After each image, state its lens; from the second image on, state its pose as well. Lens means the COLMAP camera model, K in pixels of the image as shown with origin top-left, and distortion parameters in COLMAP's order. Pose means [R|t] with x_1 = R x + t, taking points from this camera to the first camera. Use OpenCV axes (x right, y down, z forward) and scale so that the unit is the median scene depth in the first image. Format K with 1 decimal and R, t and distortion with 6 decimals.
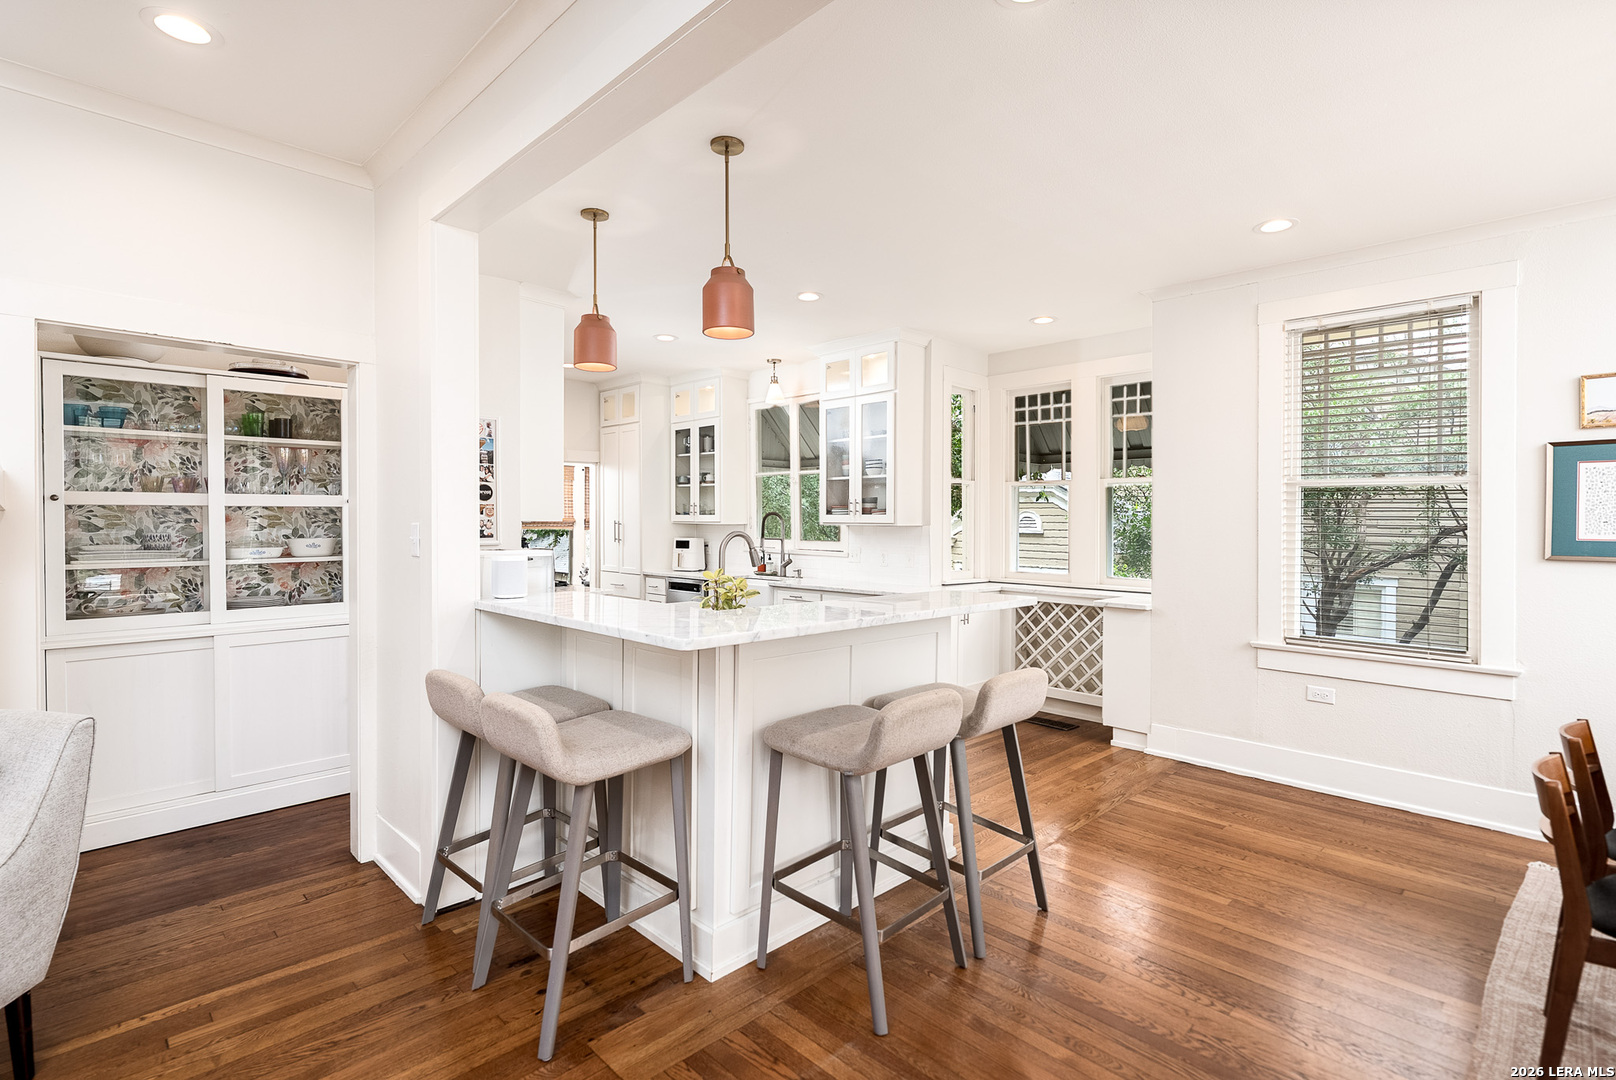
lens RADIAL K [[755.5, 0, 819.9], [0, 755.5, 531.8], [0, 0, 1]] dist [-0.001220, 0.000013]
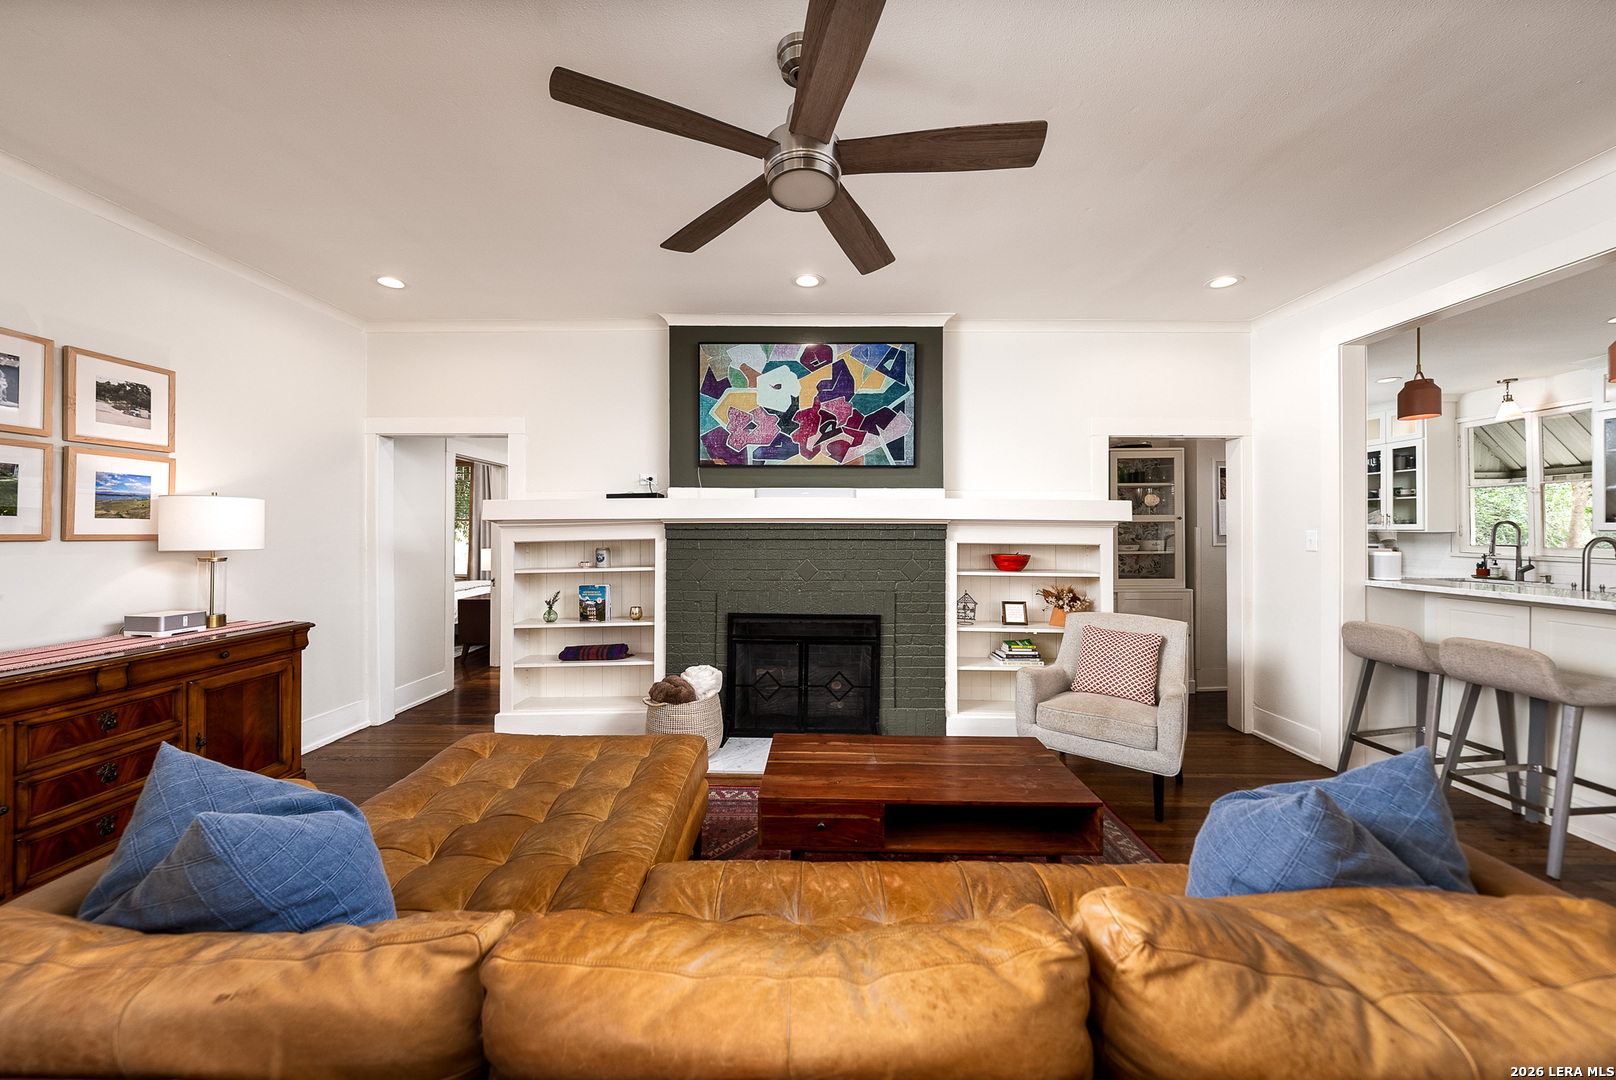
lens RADIAL K [[568.2, 0, 811.3], [0, 568.2, 531.2], [0, 0, 1]] dist [-0.000312, -0.000077]
pose [[0.703816, -0.000518, -0.710382, -0.335866], [-0.007081, 0.999945, -0.007744, 0.004050], [0.710347, 0.010481, 0.703774, -0.503787]]
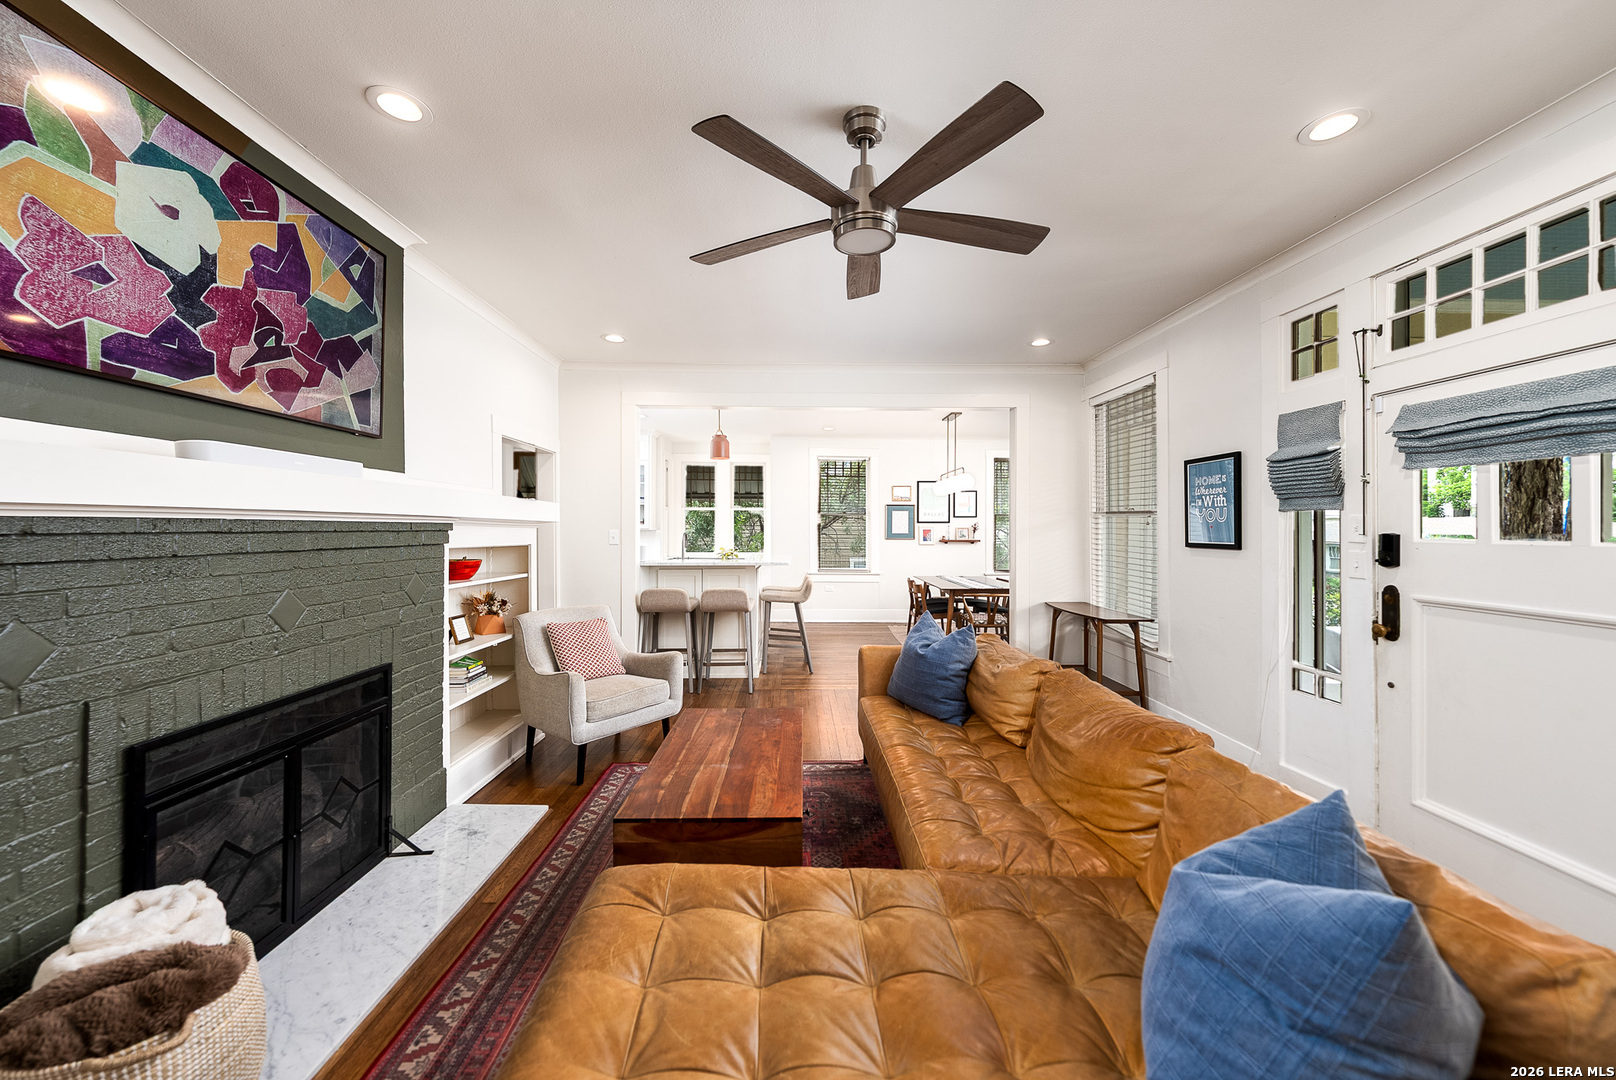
lens RADIAL K [[585.8, 0, 809.6], [0, 585.8, 526.8], [0, 0, 1]] dist [0.001335, 0.000235]
pose [[0.688025, -0.000512, 0.725687, -1.121677], [0.007937, 0.999945, -0.006821, -0.004074], [-0.725644, 0.010453, 0.687991, -0.523068]]
